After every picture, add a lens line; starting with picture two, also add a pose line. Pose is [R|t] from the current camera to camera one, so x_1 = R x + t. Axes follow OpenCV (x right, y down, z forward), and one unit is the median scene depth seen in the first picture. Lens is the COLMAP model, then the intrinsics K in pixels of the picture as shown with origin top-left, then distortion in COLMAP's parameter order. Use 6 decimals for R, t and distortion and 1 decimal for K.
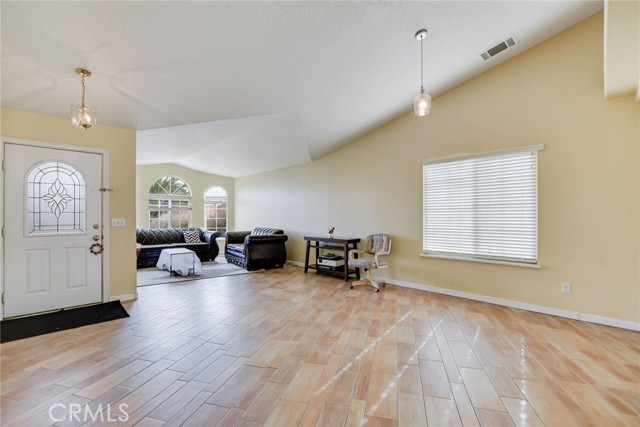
lens RADIAL K [[284.2, 0, 317.9], [0, 284.2, 211.8], [0, 0, 1]] dist [-0.017174, 0.001225]
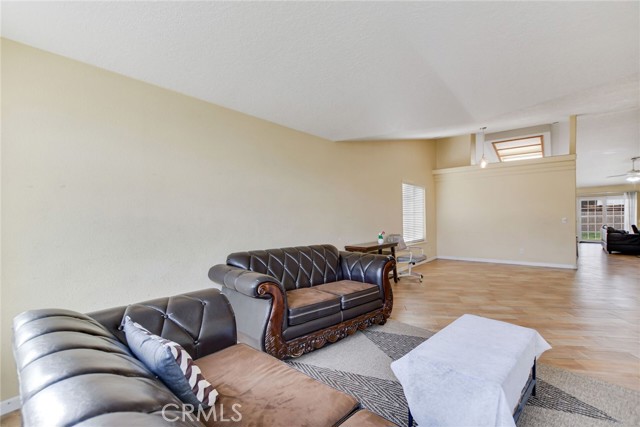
lens RADIAL K [[284.2, 0, 313.7], [0, 284.2, 223.4], [0, 0, 1]] dist [-0.017174, 0.001225]
pose [[-0.102881, -0.011035, 0.994632, -1.144639], [0.000361, 0.999938, 0.011131, 0.024881], [-0.994694, 0.001504, -0.102871, 1.807676]]
